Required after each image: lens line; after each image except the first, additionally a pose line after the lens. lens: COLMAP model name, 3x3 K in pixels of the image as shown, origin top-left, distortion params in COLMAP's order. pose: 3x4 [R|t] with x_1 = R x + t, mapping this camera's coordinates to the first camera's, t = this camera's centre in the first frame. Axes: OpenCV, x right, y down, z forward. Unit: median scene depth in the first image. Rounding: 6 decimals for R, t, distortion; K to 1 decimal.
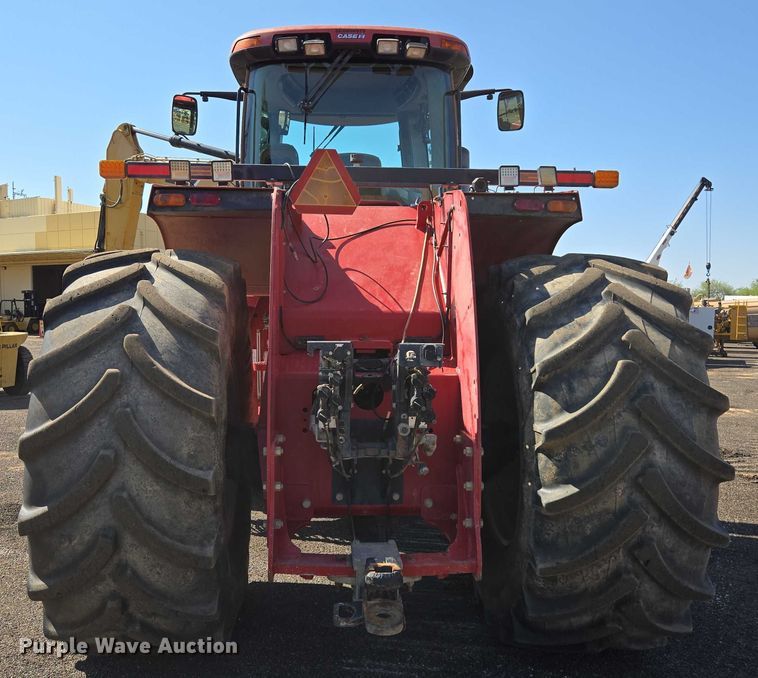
lens RADIAL K [[650.4, 0, 378.7], [0, 650.4, 339.4], [0, 0, 1]] dist [0.018391, 0.000814]
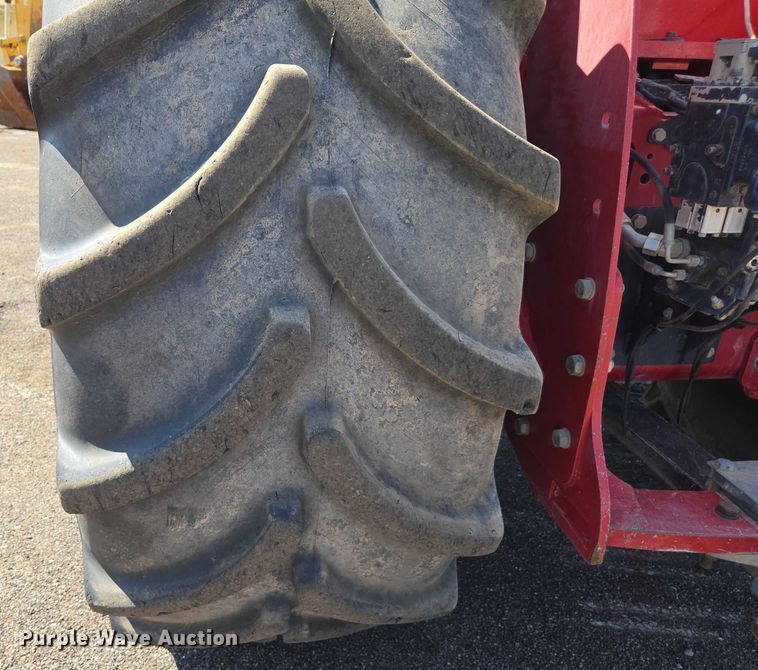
lens RADIAL K [[769.2, 0, 379.1], [0, 769.2, 334.7], [0, 0, 1]] dist [0.042875, 0.000000]
pose [[0.999922, 0.007621, -0.009875, -0.354916], [-0.004251, 0.952471, 0.304599, 0.055611], [0.011727, -0.304534, 0.952429, 0.589201]]
